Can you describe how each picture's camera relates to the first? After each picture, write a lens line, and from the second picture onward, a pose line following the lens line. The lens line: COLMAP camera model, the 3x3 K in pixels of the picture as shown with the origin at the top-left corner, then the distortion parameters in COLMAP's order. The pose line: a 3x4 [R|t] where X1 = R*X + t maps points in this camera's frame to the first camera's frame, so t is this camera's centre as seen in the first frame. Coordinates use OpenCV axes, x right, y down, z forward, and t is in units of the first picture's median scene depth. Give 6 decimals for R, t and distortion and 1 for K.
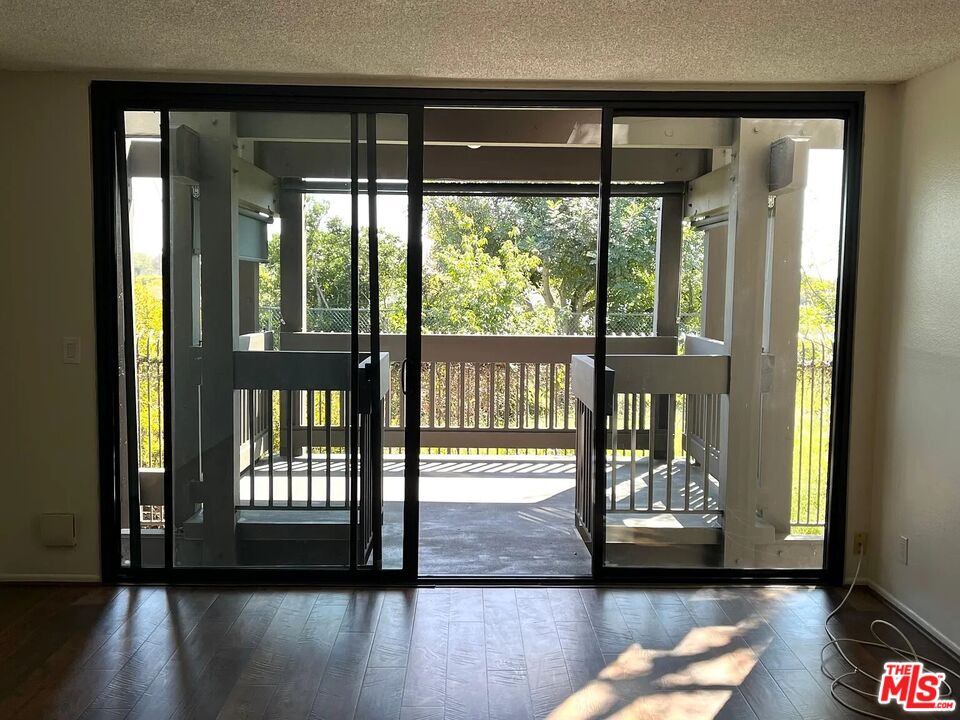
lens RADIAL K [[944.9, 0, 480.0], [0, 944.9, 360.0], [0, 0, 1]] dist [0.075354, -0.003837]
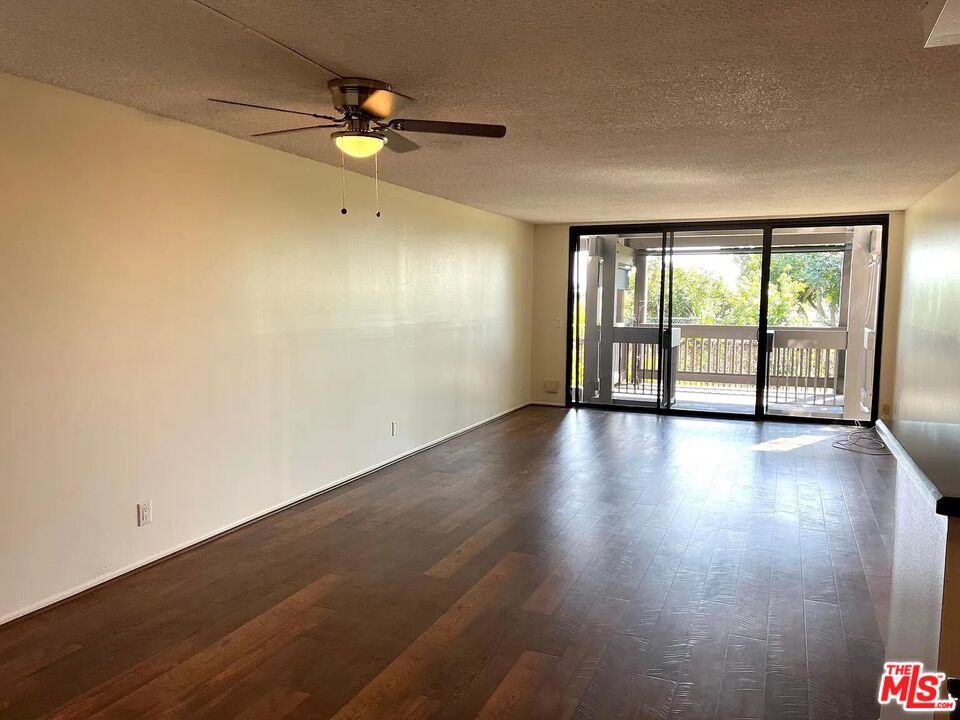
lens RADIAL K [[680.9, 0, 480.0], [0, 680.9, 360.0], [0, 0, 1]] dist [0.061487, 0.000306]
pose [[0.908642, 0.032078, -0.416342, 0.141940], [-0.032374, 0.999456, 0.006352, 0.067993], [0.416319, 0.007706, 0.909186, -0.648470]]
